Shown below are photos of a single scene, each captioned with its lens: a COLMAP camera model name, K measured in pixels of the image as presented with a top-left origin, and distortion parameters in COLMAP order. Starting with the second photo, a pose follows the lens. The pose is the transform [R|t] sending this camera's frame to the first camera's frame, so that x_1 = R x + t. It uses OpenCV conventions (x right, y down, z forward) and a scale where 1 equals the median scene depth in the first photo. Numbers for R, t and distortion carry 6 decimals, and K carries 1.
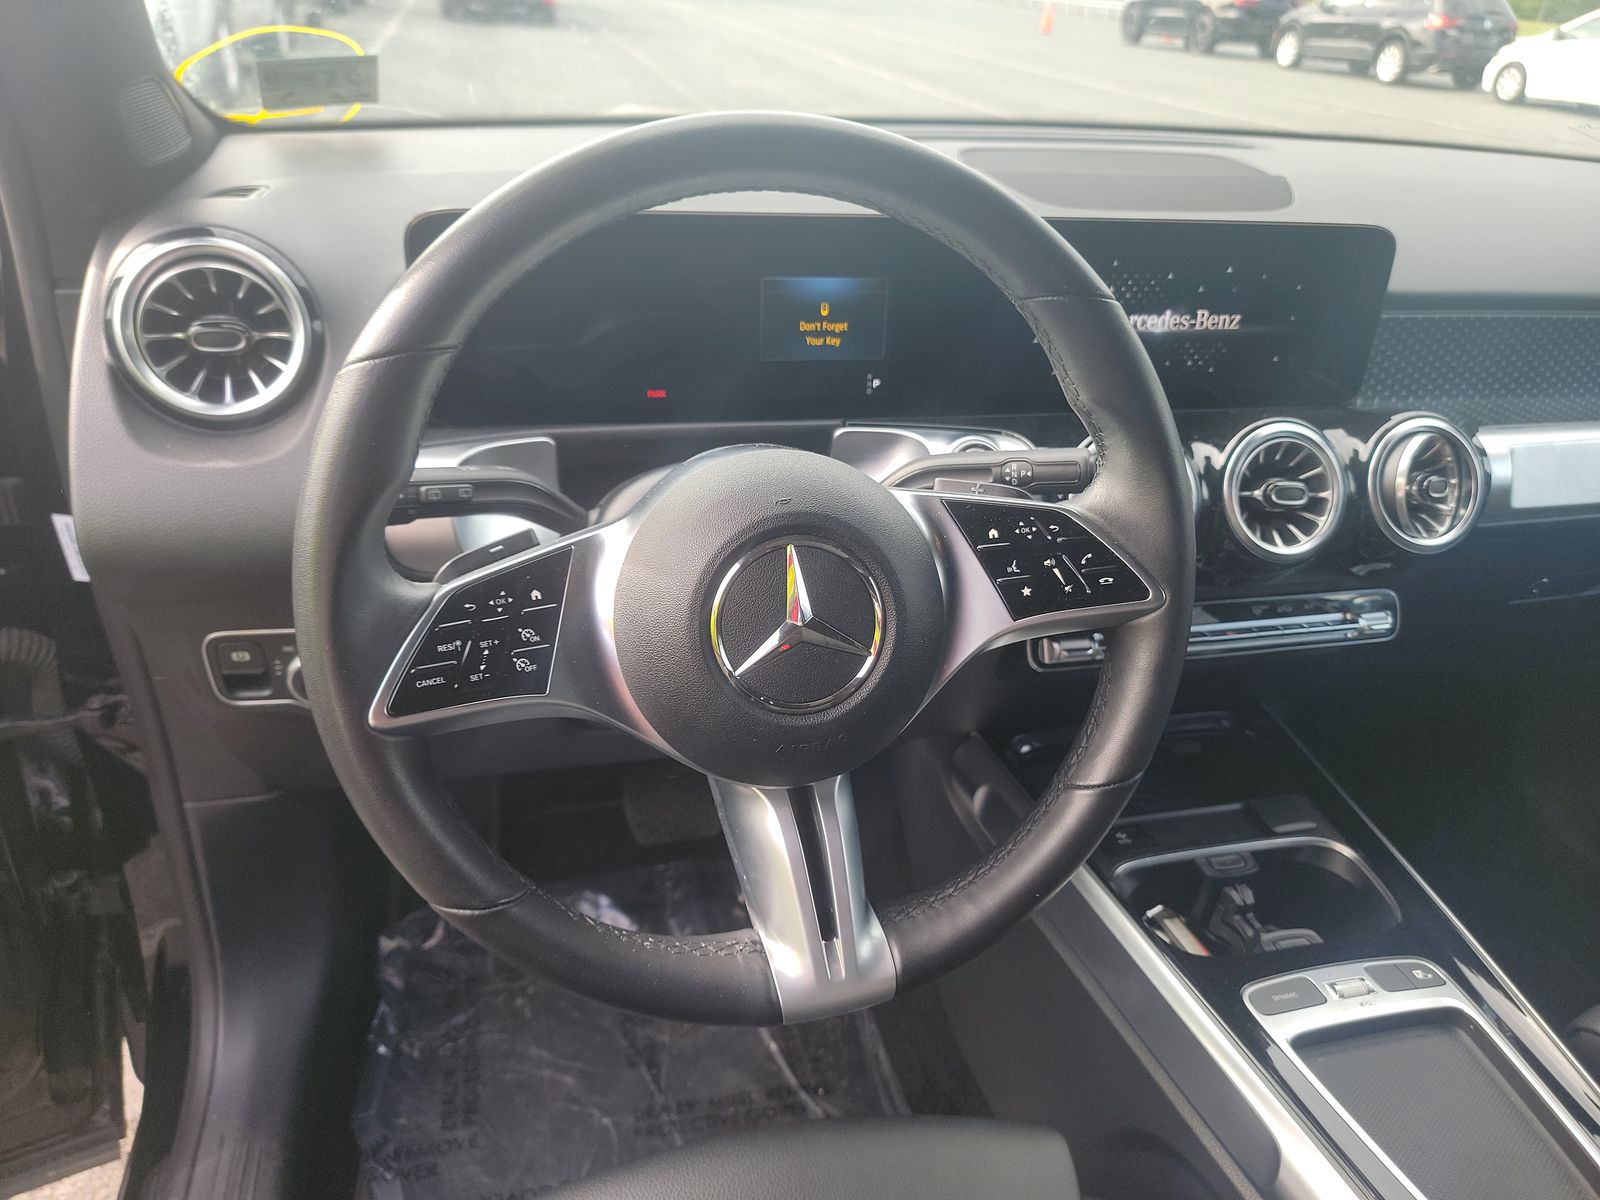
lens RADIAL K [[1120.0, 0, 809.2], [0, 1120.0, 604.5], [0, 0, 1]] dist [0.047280, -0.015060]
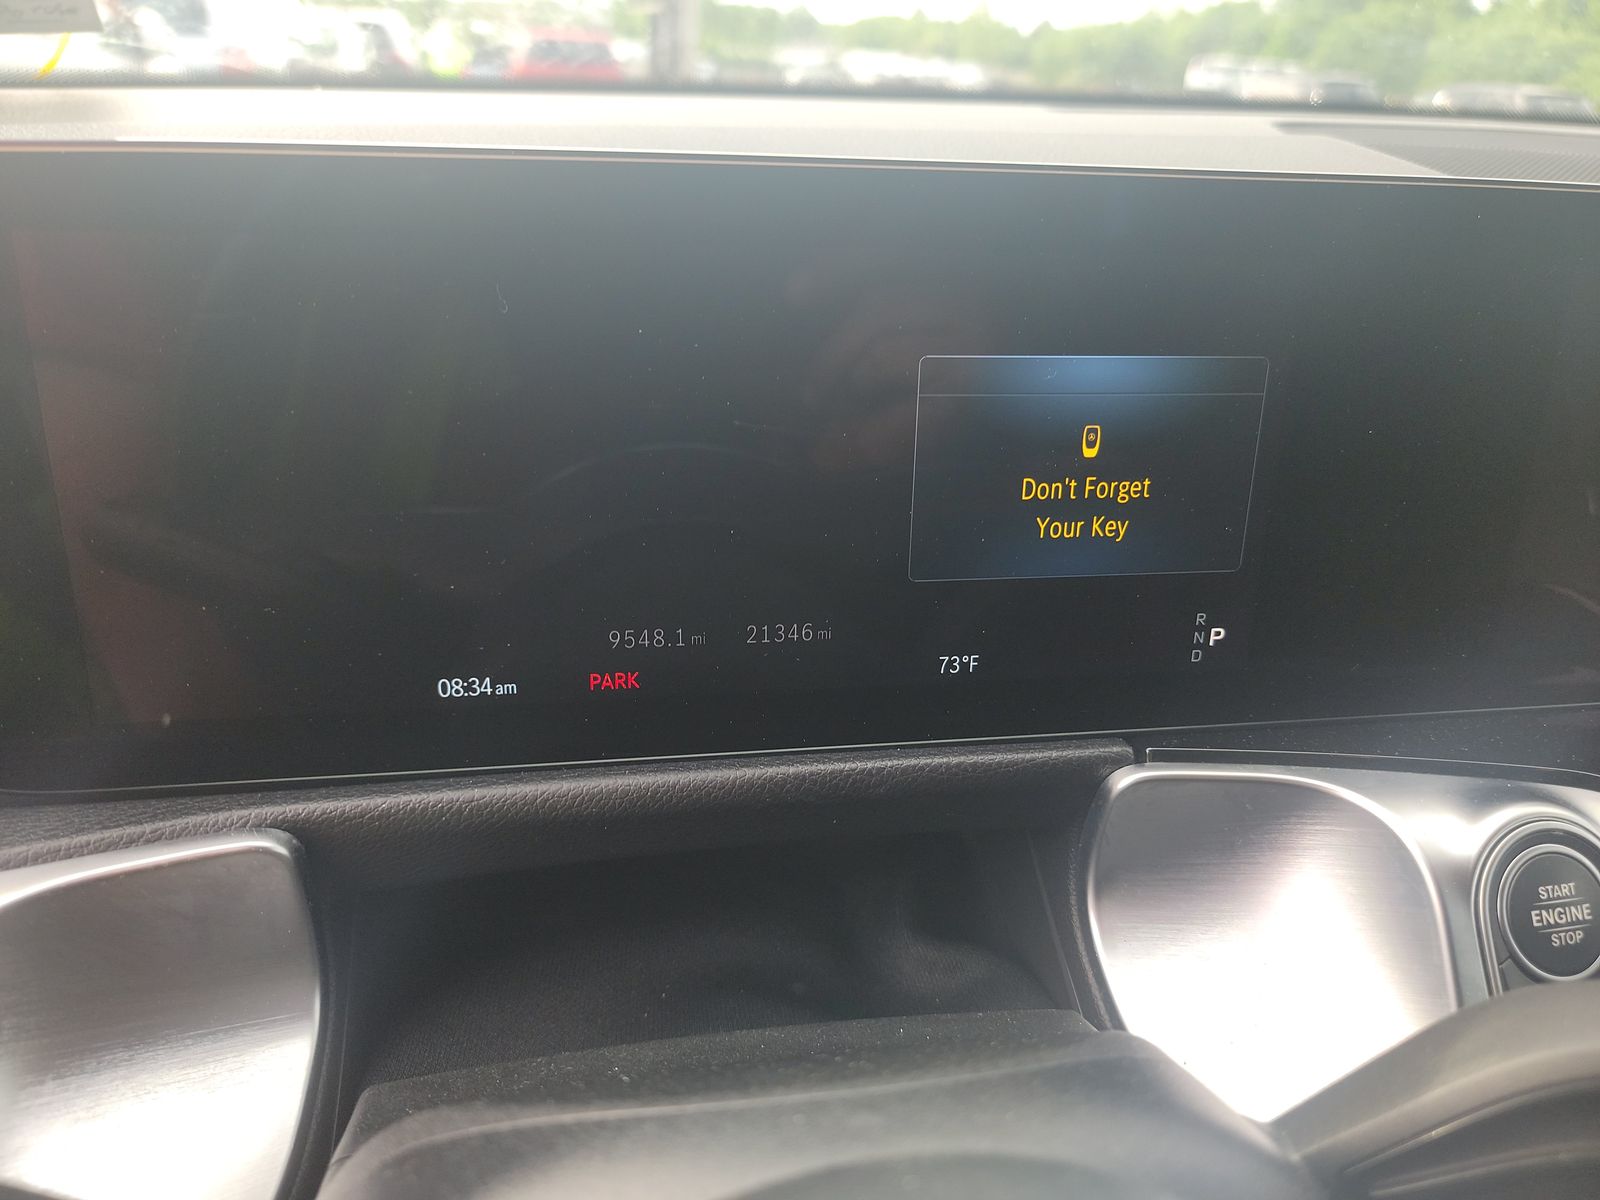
lens RADIAL K [[1120.0, 0, 797.5], [0, 1120.0, 600.9], [0, 0, 1]] dist [0.047280, -0.015060]
pose [[0.996464, 0.001325, -0.084005, -0.043738], [-0.010607, 0.993859, -0.110141, -0.157004], [0.083343, 0.110642, 0.990360, 0.587397]]
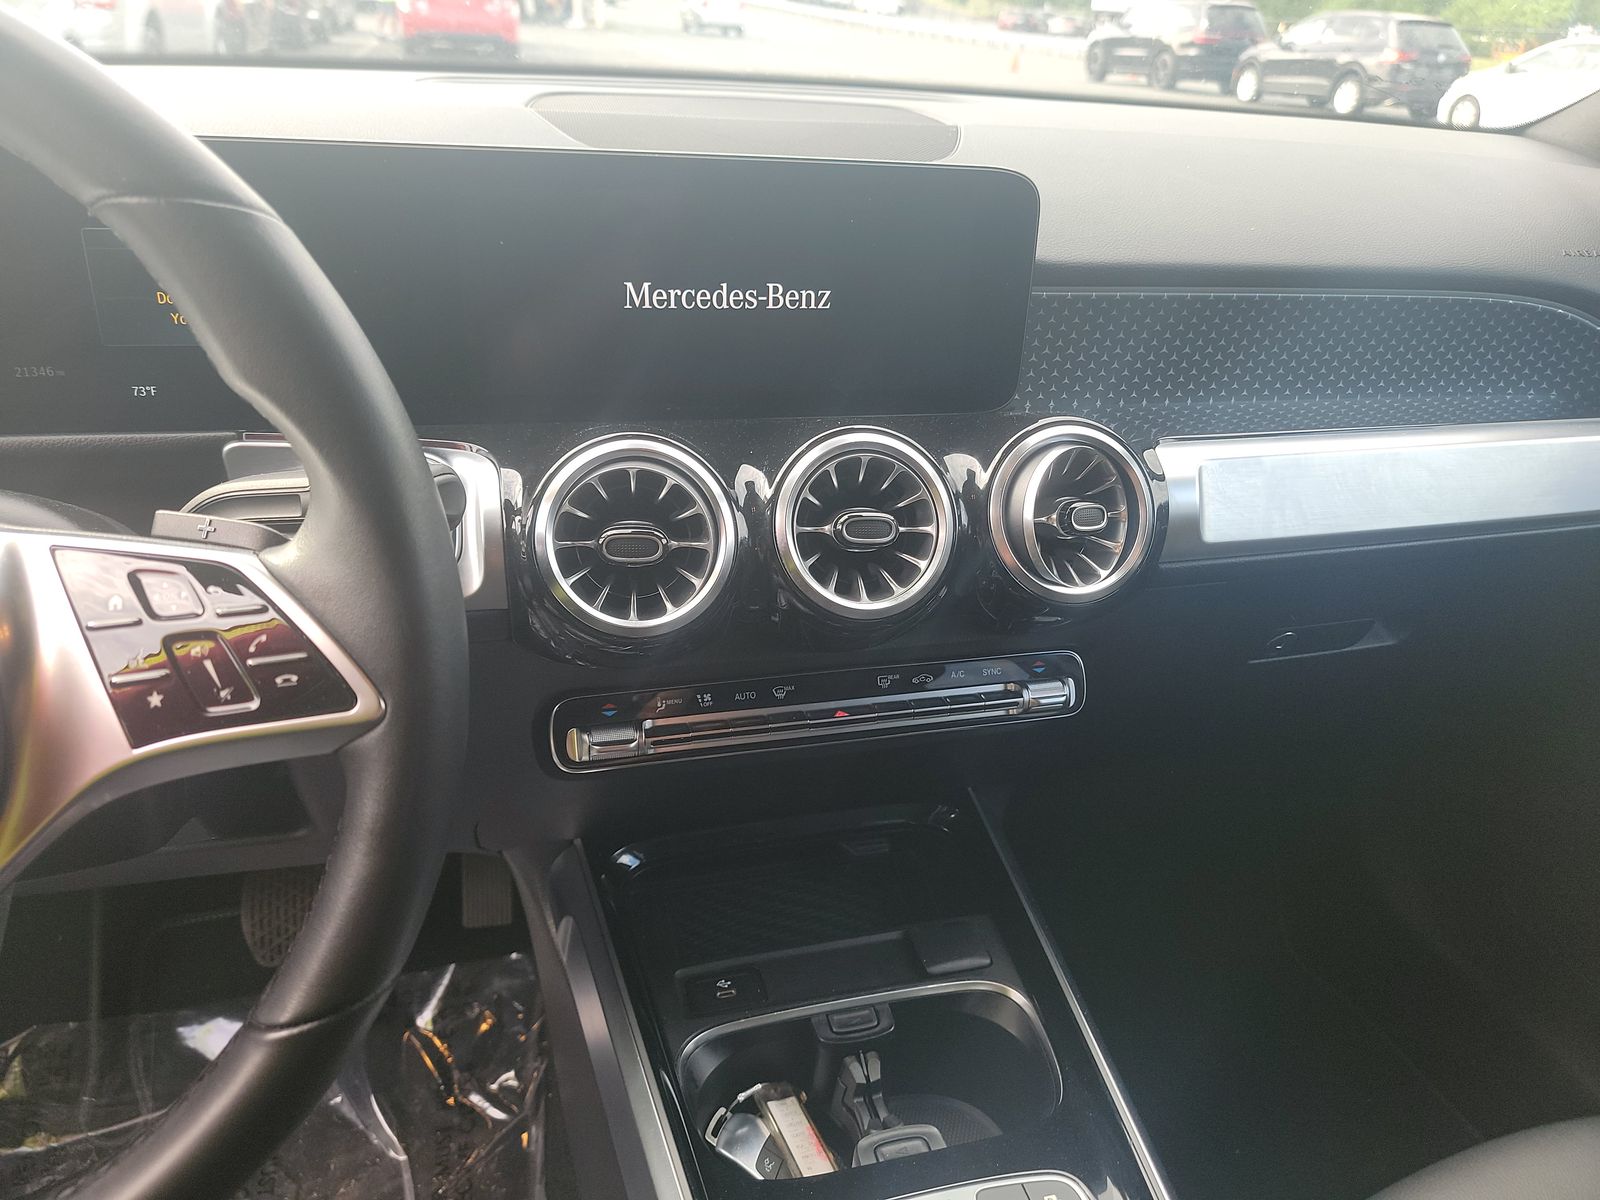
lens RADIAL K [[1120.0, 0, 789.2], [0, 1120.0, 602.3], [0, 0, 1]] dist [0.047280, -0.015060]
pose [[0.999926, -0.011741, 0.003314, 0.350050], [0.011838, 0.999449, -0.031001, -0.027043], [-0.002948, 0.031038, 0.999514, 0.264355]]
